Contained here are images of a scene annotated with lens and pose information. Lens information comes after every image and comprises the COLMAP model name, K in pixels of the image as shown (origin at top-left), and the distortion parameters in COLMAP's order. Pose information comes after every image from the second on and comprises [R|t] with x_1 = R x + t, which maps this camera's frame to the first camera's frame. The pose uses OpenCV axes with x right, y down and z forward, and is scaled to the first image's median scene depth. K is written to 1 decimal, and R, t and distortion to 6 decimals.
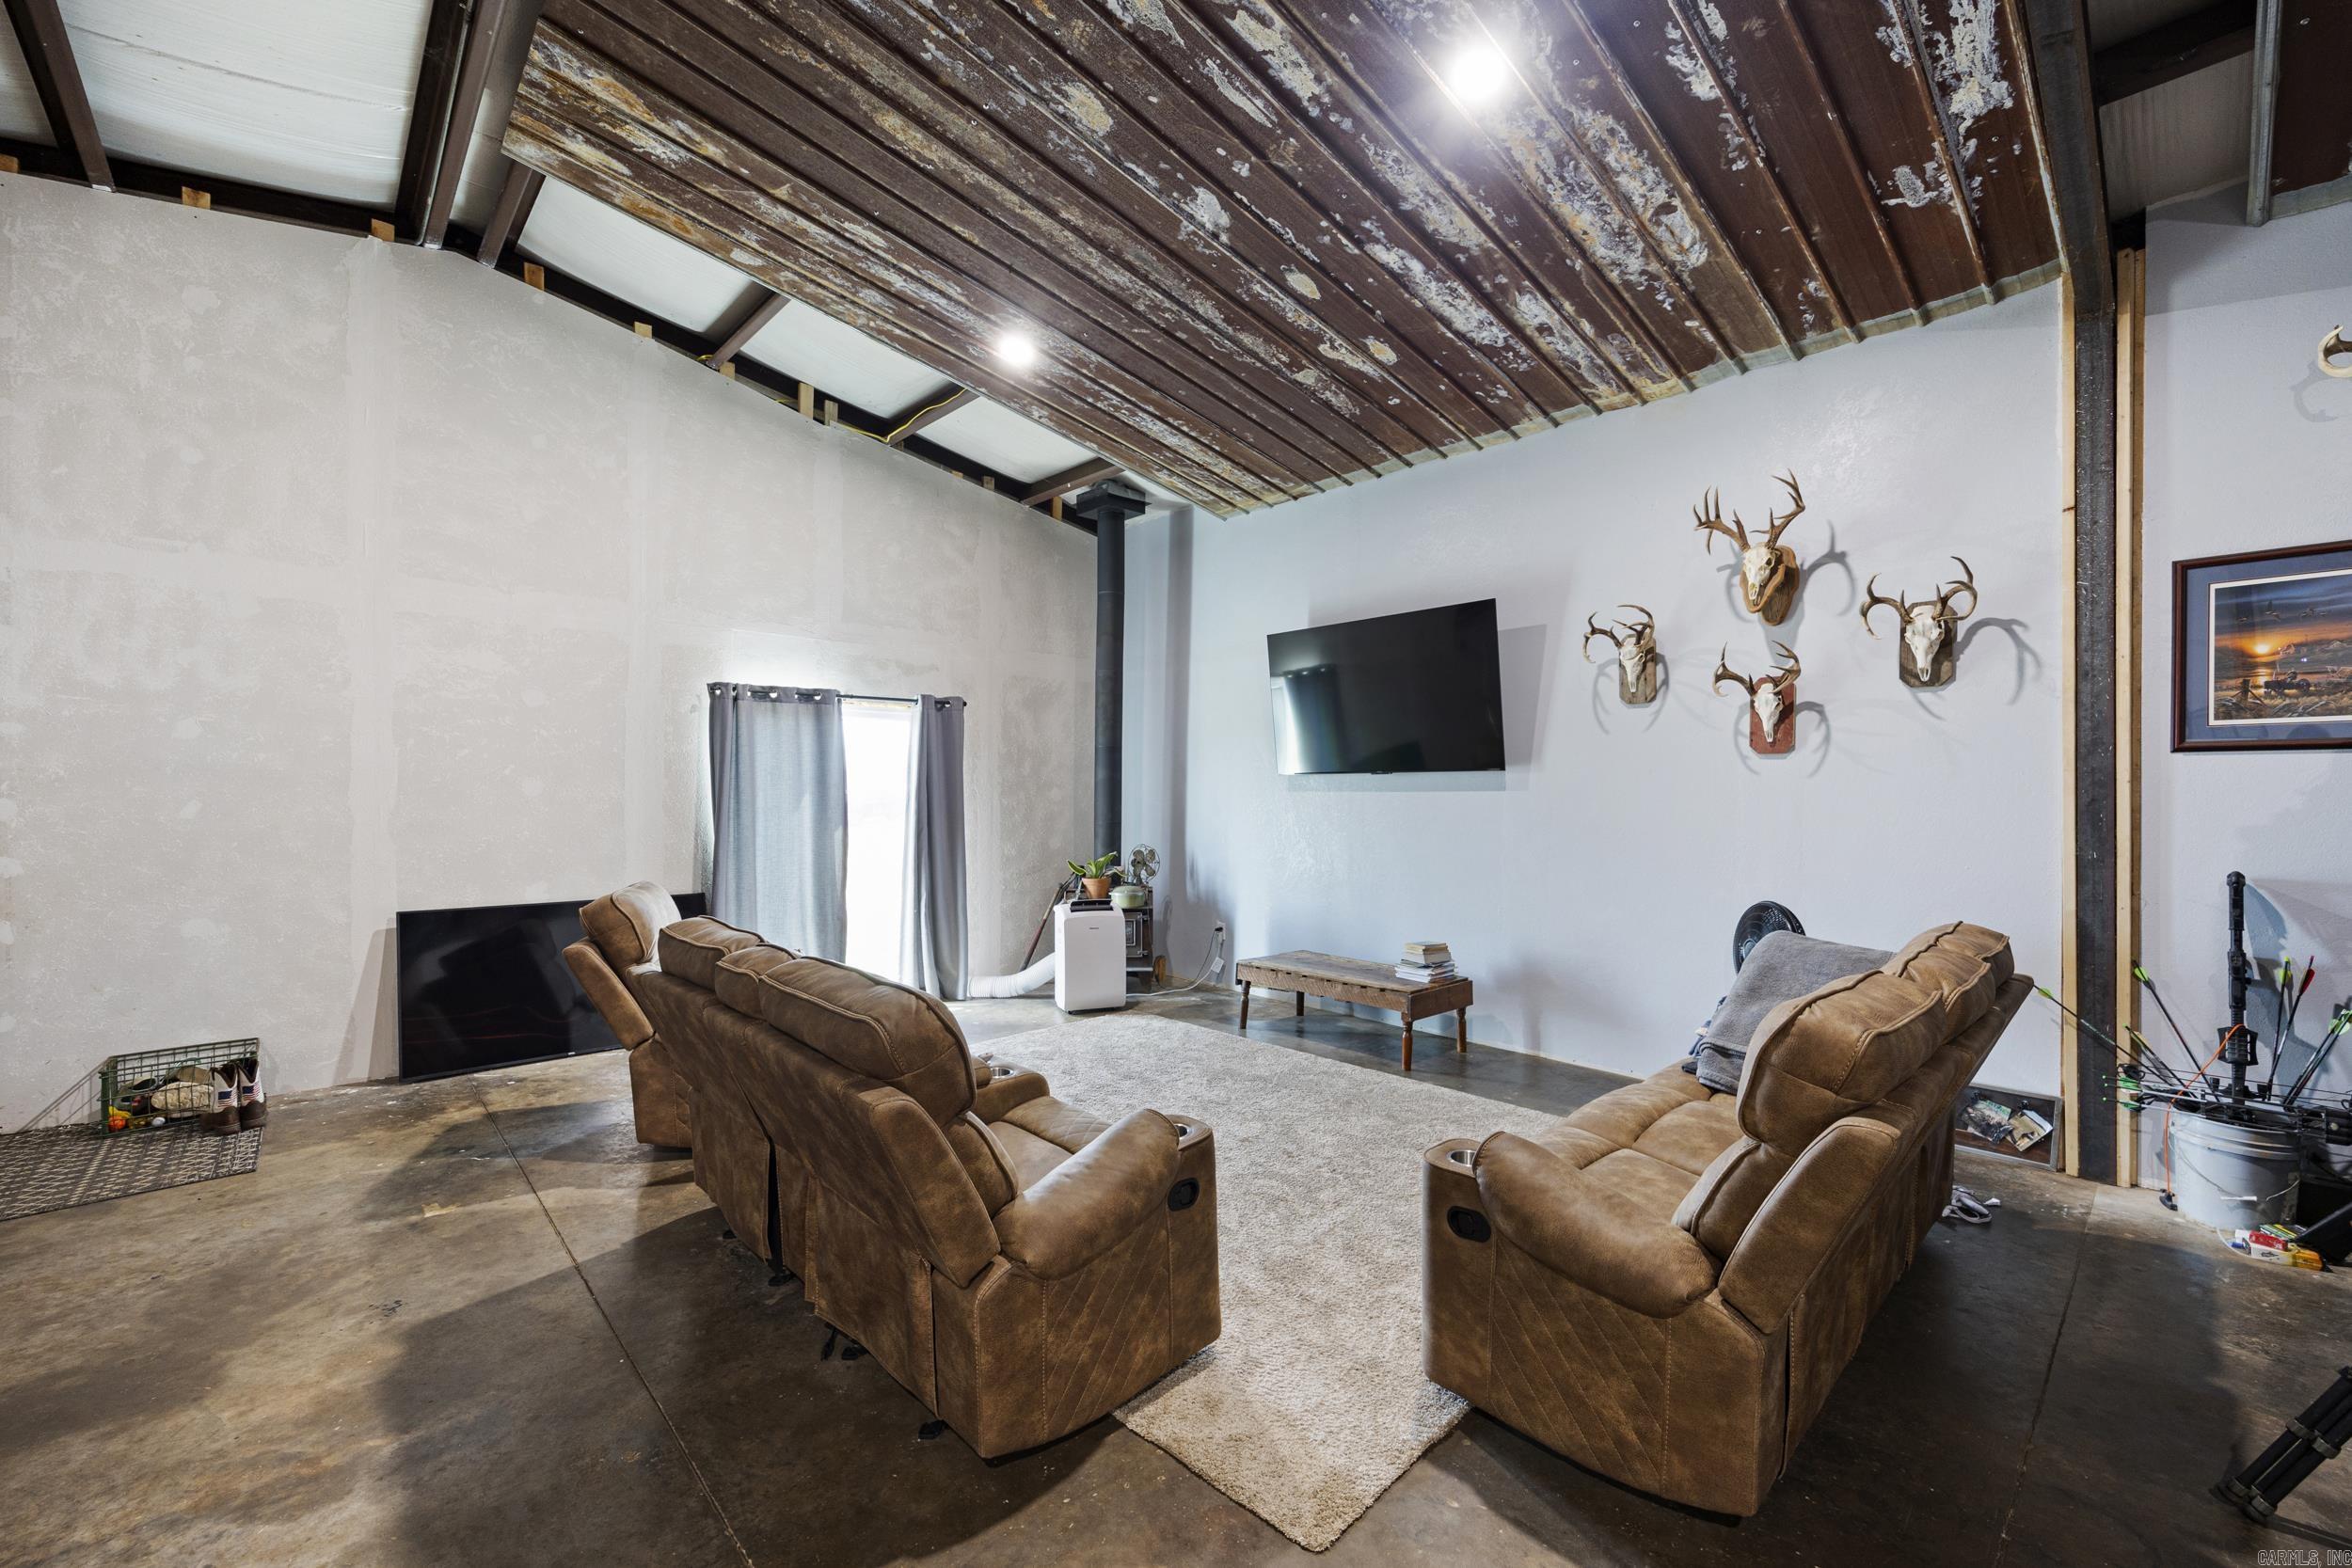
lens RADIAL K [[959.8, 0, 1177.0], [0, 959.8, 791.9], [0, 0, 1]] dist [0.002905, 0.000060]
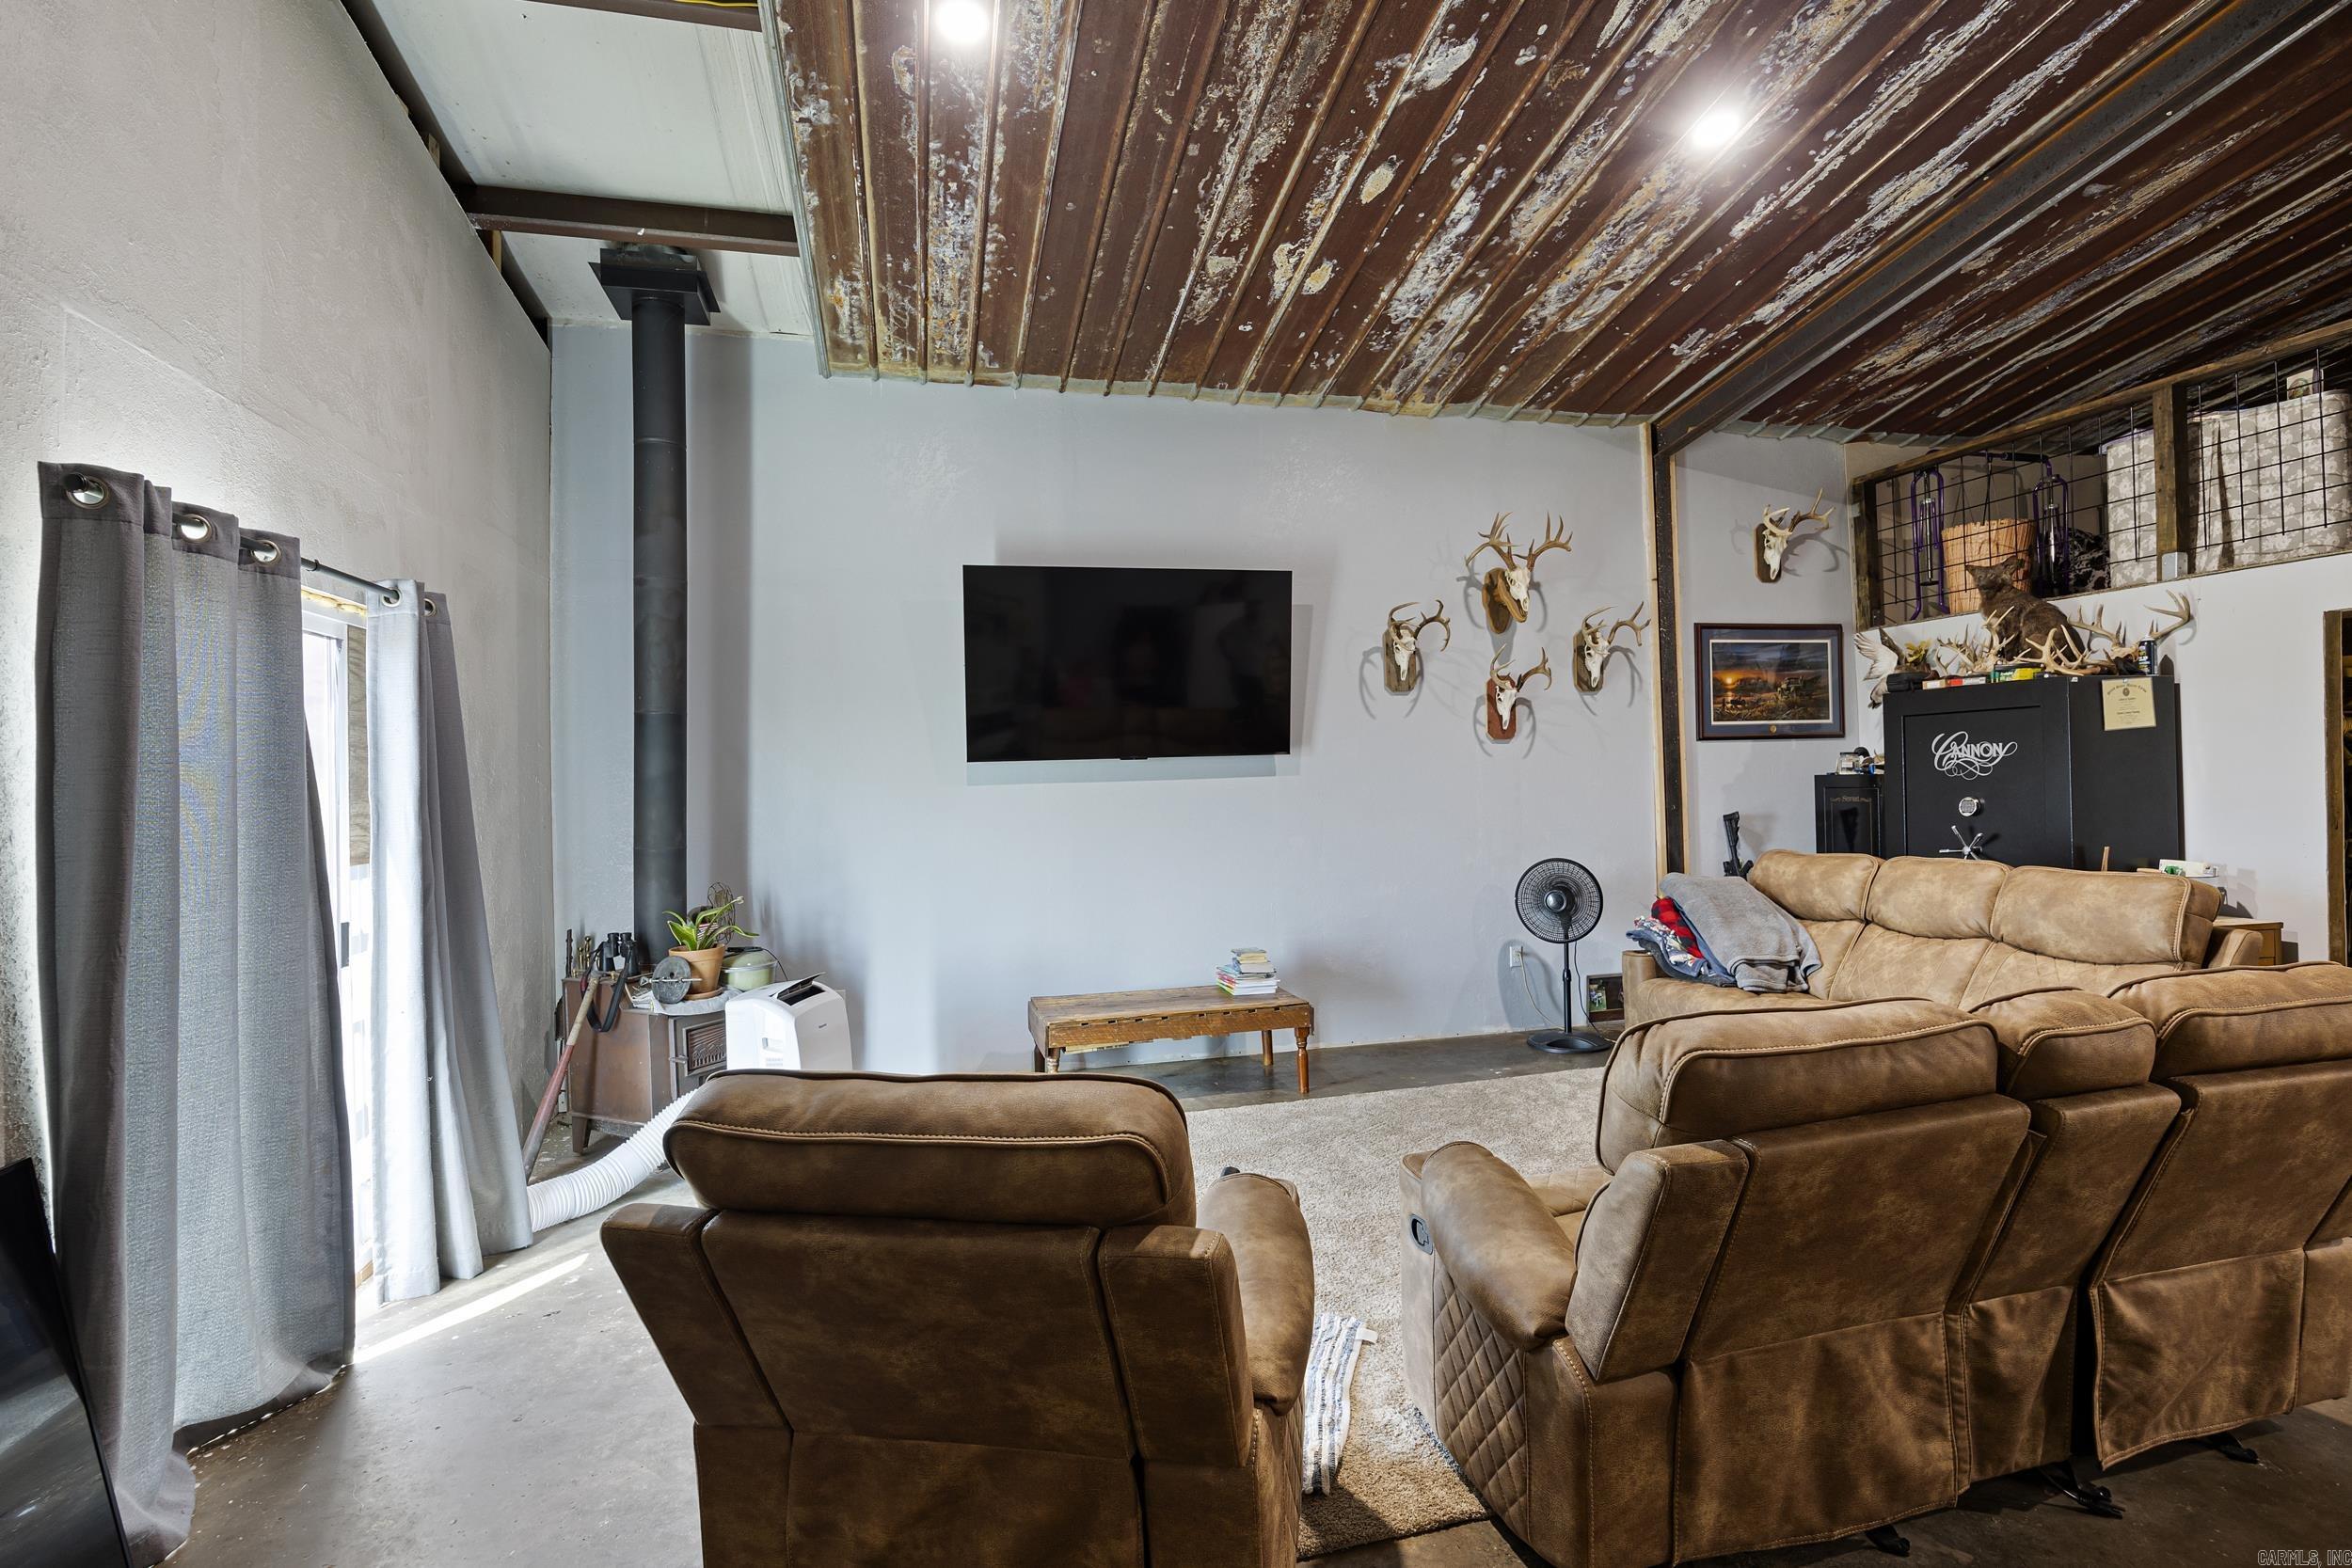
lens RADIAL K [[1148.1, 0, 1176.1], [0, 1148.1, 771.1], [0, 0, 1]] dist [-0.006263, -0.000297]
pose [[0.474911, -0.007887, 0.879998, -0.816970], [0.027247, 0.999612, -0.005746, -0.002685], [-0.879612, 0.026706, 0.474942, 0.654100]]
